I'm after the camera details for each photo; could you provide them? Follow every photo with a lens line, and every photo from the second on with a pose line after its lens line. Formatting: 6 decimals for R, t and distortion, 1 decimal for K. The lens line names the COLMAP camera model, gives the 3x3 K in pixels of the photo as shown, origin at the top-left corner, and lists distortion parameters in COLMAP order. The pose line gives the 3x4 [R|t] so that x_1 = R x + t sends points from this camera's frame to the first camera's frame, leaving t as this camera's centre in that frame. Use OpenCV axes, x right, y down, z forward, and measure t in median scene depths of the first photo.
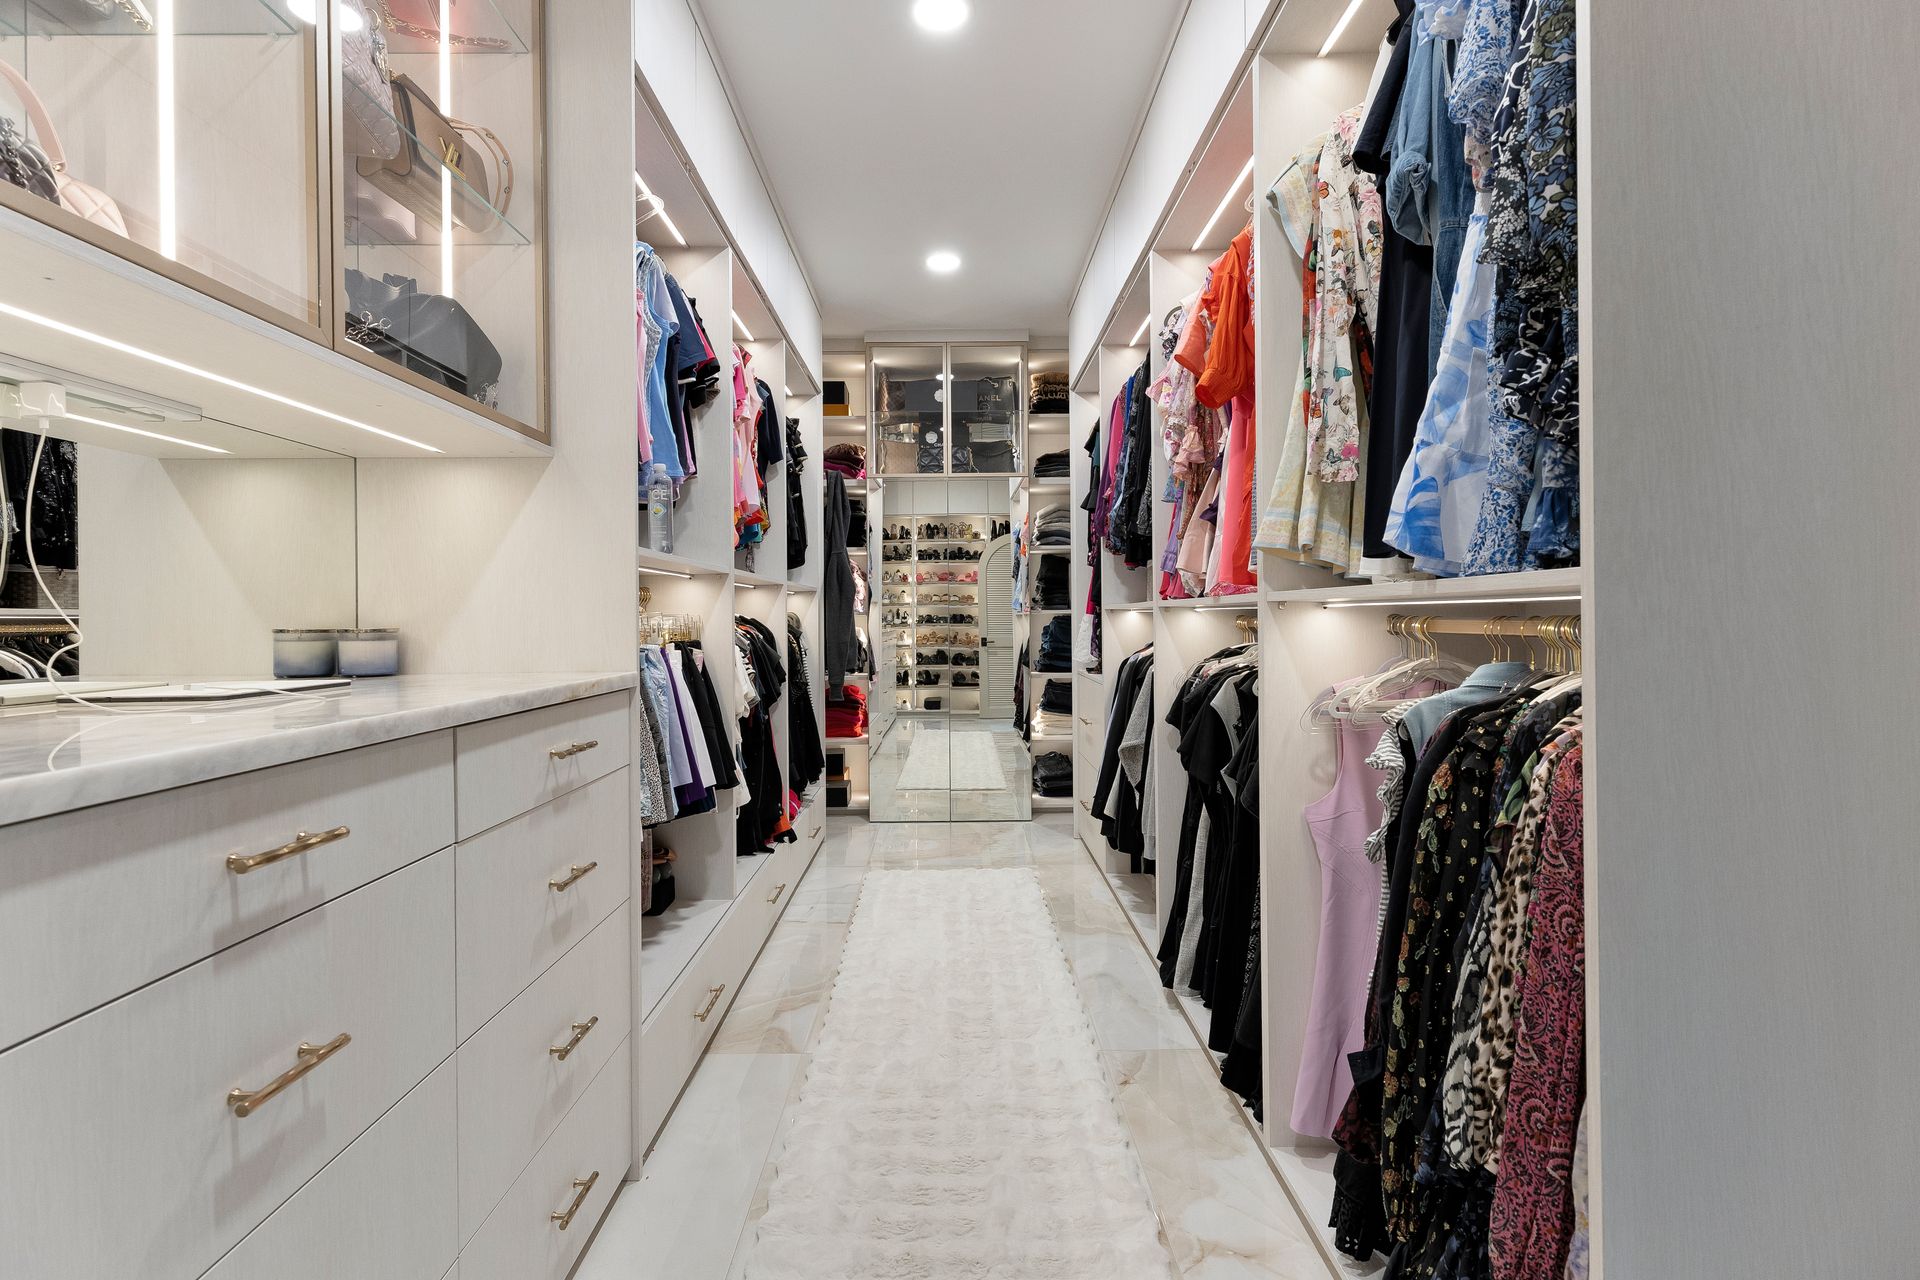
lens RADIAL K [[886.0, 0, 960.9], [0, 886.0, 635.0], [0, 0, 1]] dist [-0.016661, -0.000148]
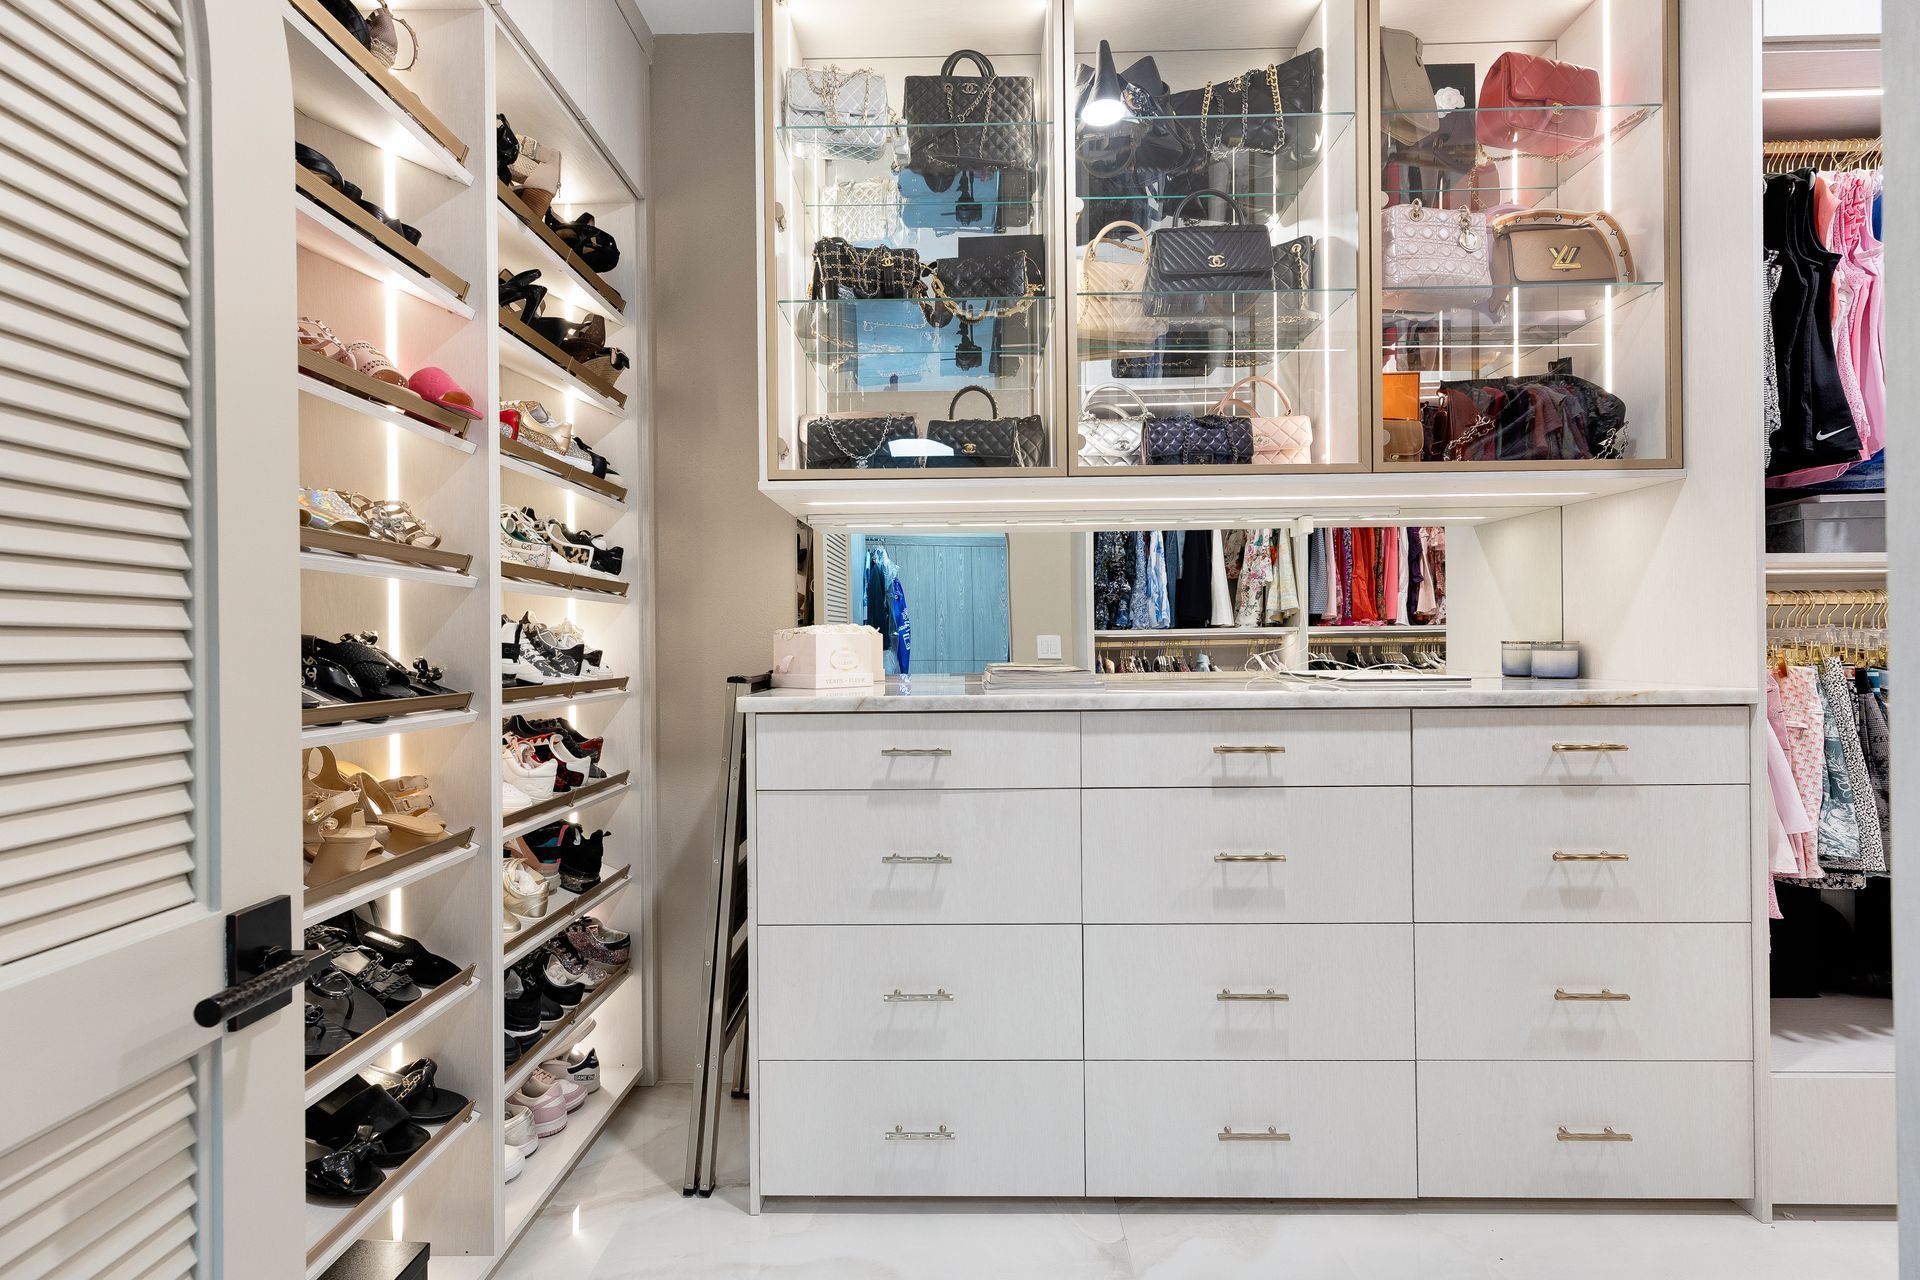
lens RADIAL K [[886.0, 0, 958.4], [0, 886.0, 641.7], [0, 0, 1]] dist [-0.016661, -0.000148]
pose [[-0.034722, 0.005762, -0.999380, 0.862453], [-0.001865, 0.999981, 0.005831, -0.015532], [0.999395, 0.002067, -0.034711, 0.244108]]
